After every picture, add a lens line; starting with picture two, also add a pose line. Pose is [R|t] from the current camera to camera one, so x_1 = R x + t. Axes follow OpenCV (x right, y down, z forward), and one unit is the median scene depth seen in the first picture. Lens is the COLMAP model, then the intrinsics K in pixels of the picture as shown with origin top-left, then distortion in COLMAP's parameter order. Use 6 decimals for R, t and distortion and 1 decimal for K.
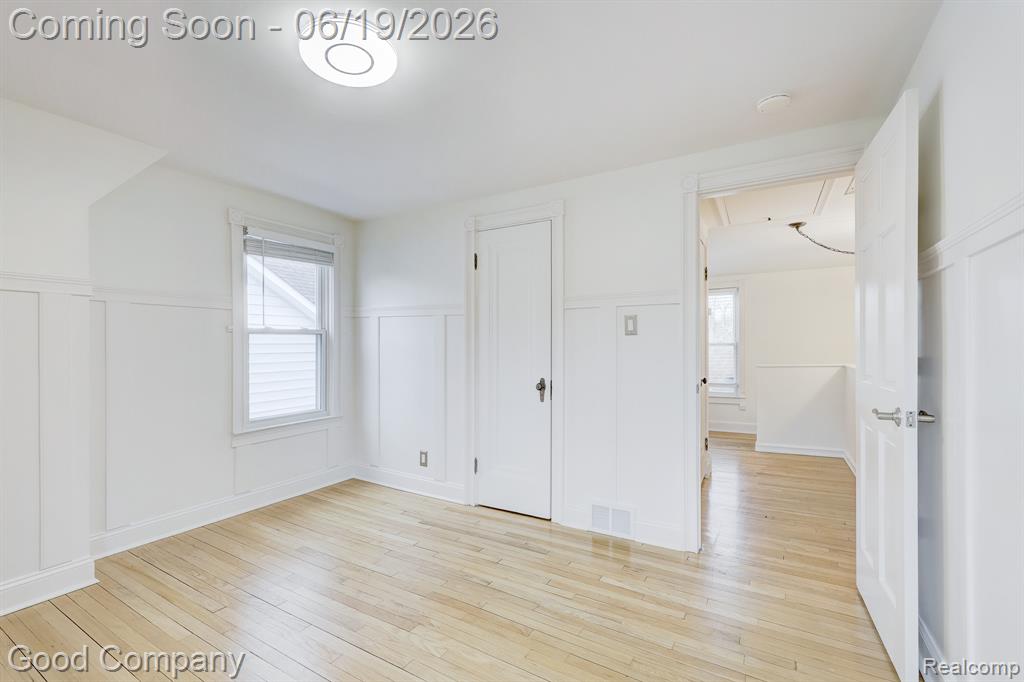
lens RADIAL K [[437.1, 0, 518.8], [0, 437.1, 341.3], [0, 0, 1]] dist [-0.001050, -0.000316]
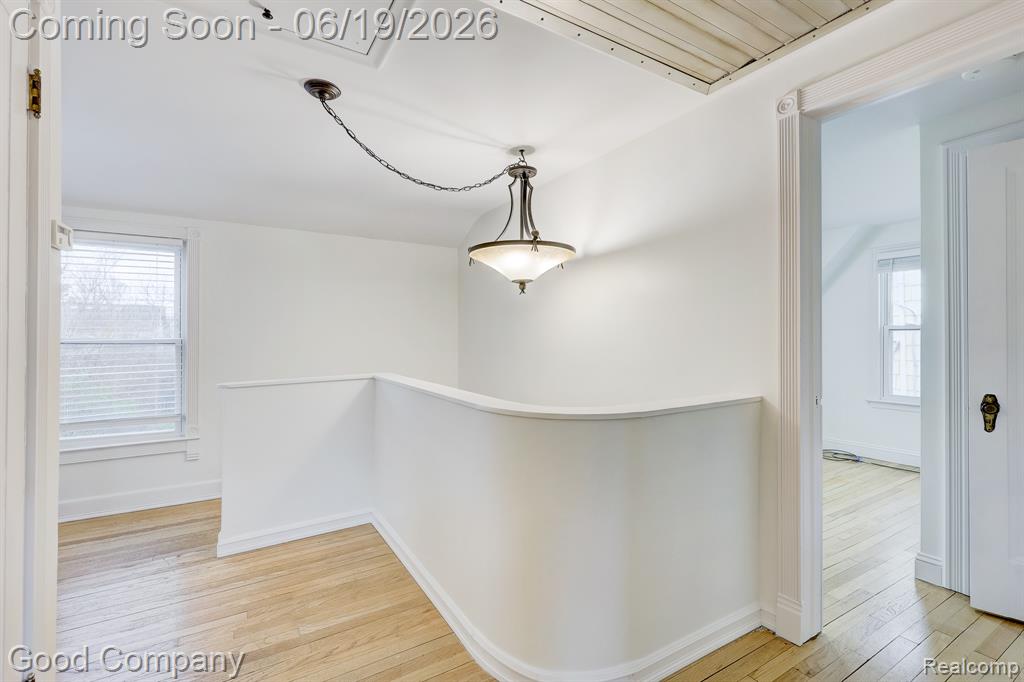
lens RADIAL K [[379.8, 0, 512.0], [0, 379.8, 341.0], [0, 0, 1]] dist [0.000220, -0.000009]
pose [[0.403101, 0.004828, 0.915143, 0.270159], [-0.006318, 0.999977, -0.002492, 0.002514], [-0.915134, -0.004777, 0.403122, 0.502685]]
